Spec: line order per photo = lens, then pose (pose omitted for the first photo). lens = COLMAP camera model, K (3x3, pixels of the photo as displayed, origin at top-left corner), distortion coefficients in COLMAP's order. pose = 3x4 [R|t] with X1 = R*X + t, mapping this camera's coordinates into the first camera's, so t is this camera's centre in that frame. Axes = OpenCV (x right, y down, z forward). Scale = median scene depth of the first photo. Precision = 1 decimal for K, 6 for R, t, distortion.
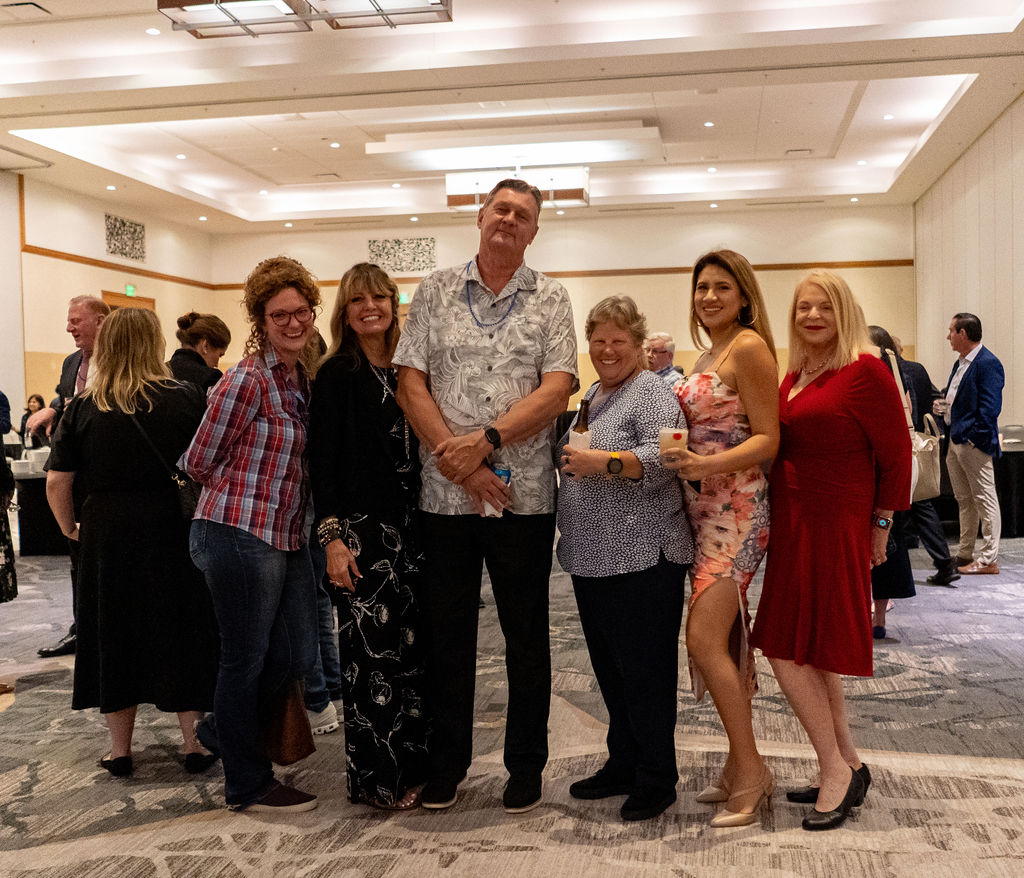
lens RADIAL K [[1131.6, 0, 523.4], [0, 1131.6, 441.1], [0, 0, 1]] dist [-0.005811, 0.000000]
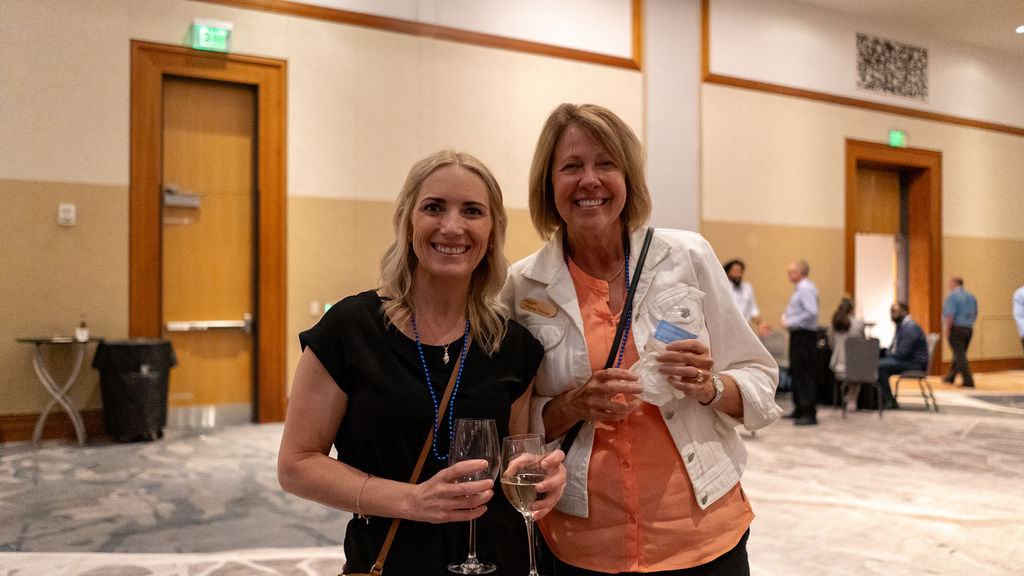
lens RADIAL K [[852.9, 0, 524.5], [0, 852.9, 298.8], [0, 0, 1]] dist [-0.041195, -0.004115]
pose [[0.621043, 0.017930, -0.783572, -0.081087], [-0.042477, 0.999039, -0.010806, -0.017902], [0.782625, 0.039995, 0.621207, 0.538879]]
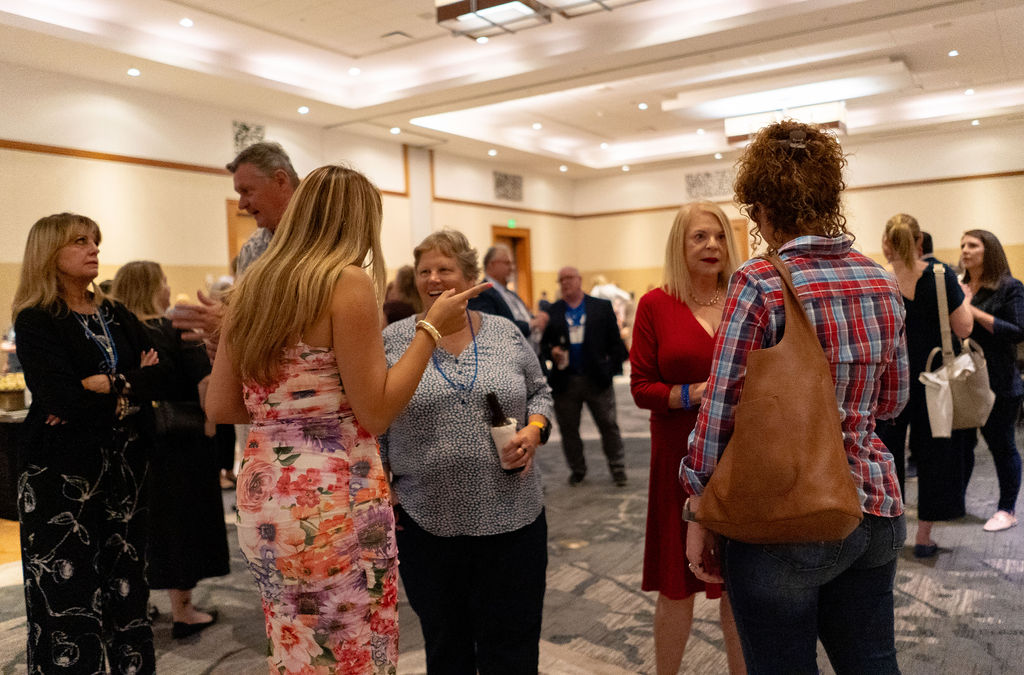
lens RADIAL K [[816.6, 0, 526.6], [0, 816.6, 345.9], [0, 0, 1]] dist [-0.026696, 0.008996]
pose [[0.926437, -0.001270, -0.376449, 0.063549], [0.012701, 0.999530, 0.027885, -0.008227], [0.376237, -0.030615, 0.926018, 0.052304]]
